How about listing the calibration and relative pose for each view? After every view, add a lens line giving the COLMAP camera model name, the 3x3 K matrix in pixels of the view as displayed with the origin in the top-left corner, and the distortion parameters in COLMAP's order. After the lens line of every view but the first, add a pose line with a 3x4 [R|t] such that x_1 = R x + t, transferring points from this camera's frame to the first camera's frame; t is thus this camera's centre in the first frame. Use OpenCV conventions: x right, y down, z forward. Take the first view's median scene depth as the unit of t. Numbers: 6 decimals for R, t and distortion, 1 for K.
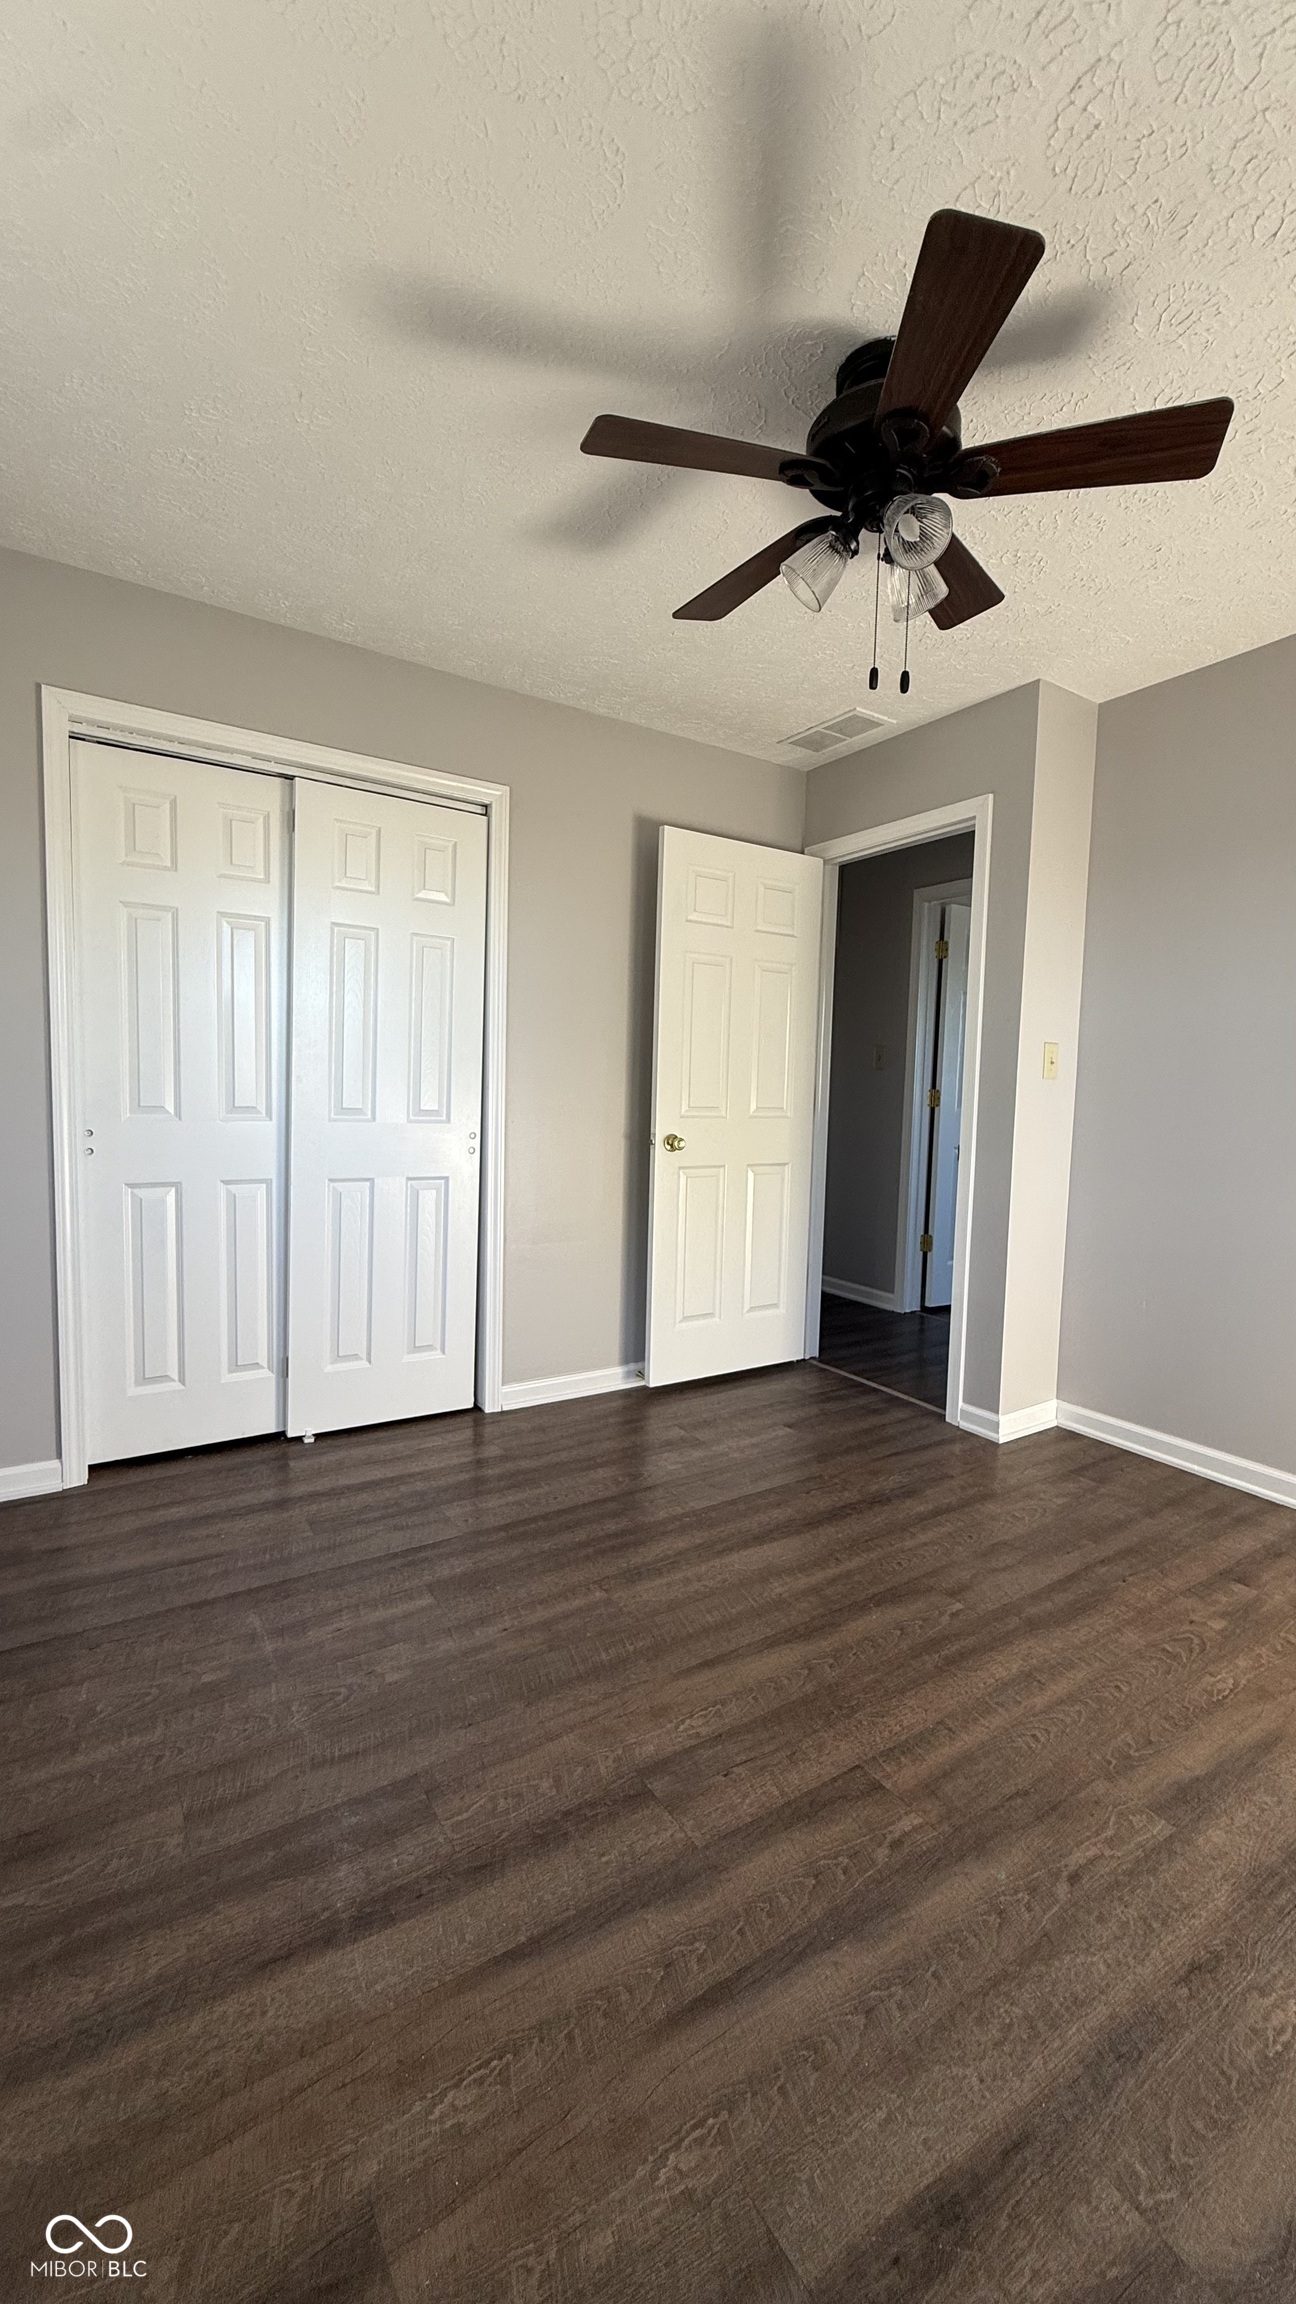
lens RADIAL K [[917.7, 0, 641.6], [0, 917.7, 1158.4], [0, 0, 1]] dist [0.004156, 0.000953]
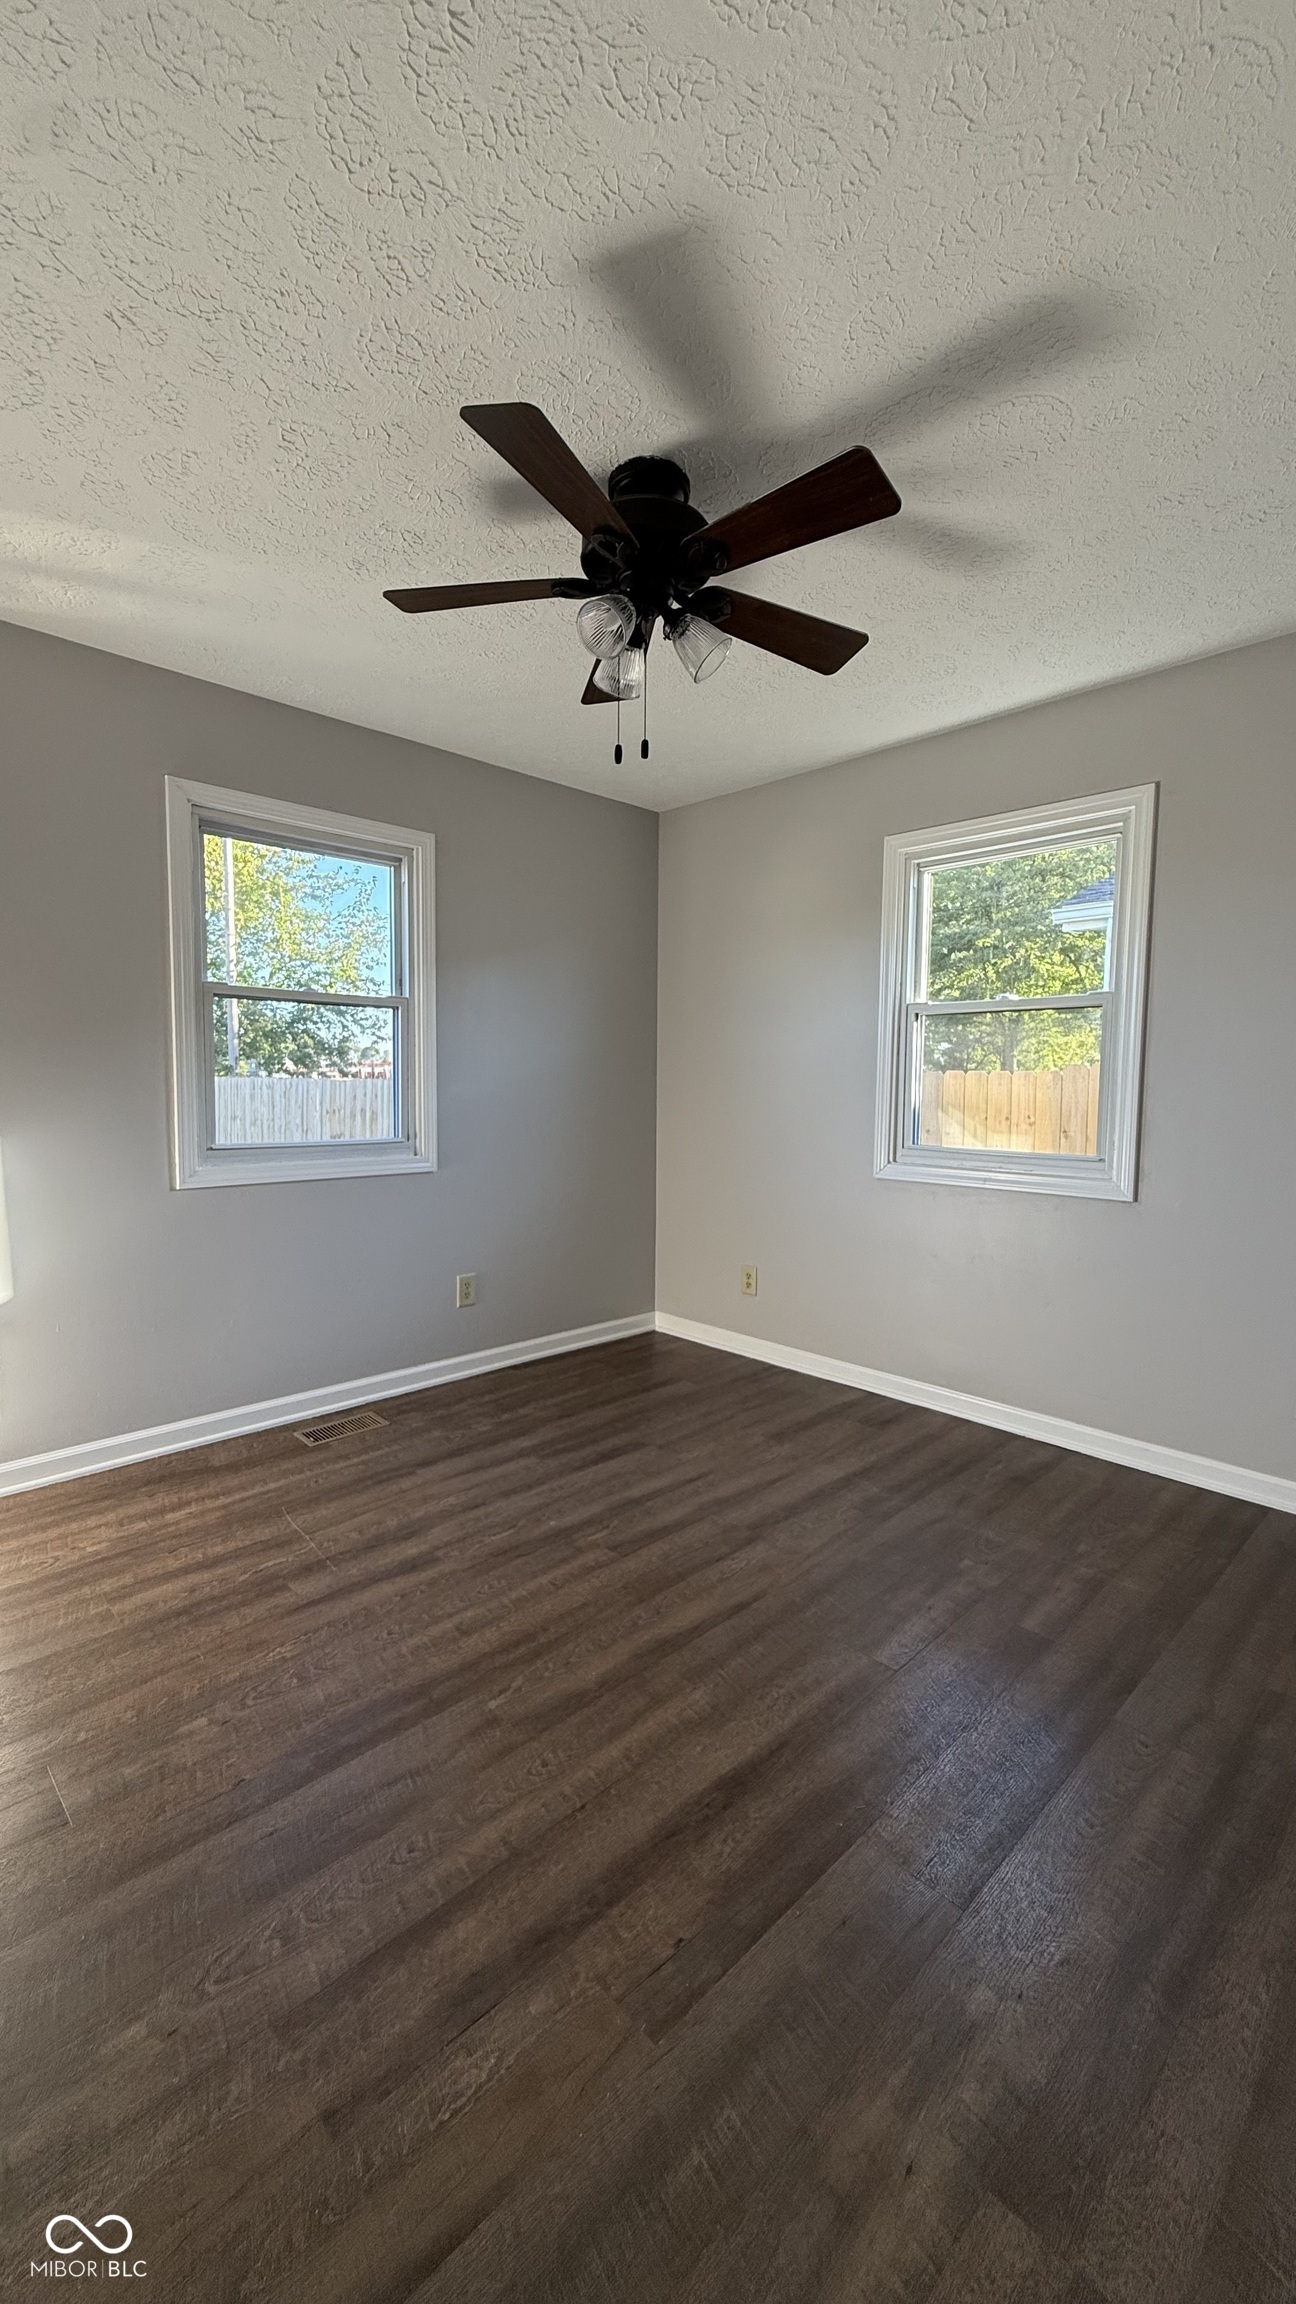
lens RADIAL K [[917.7, 0, 669.9], [0, 917.7, 1153.1], [0, 0, 1]] dist [0.004156, 0.000953]
pose [[-0.974527, -0.017729, -0.223567, 0.485273], [-0.053100, 0.986766, 0.153211, -0.210202], [0.217892, 0.161179, -0.962572, 2.246015]]
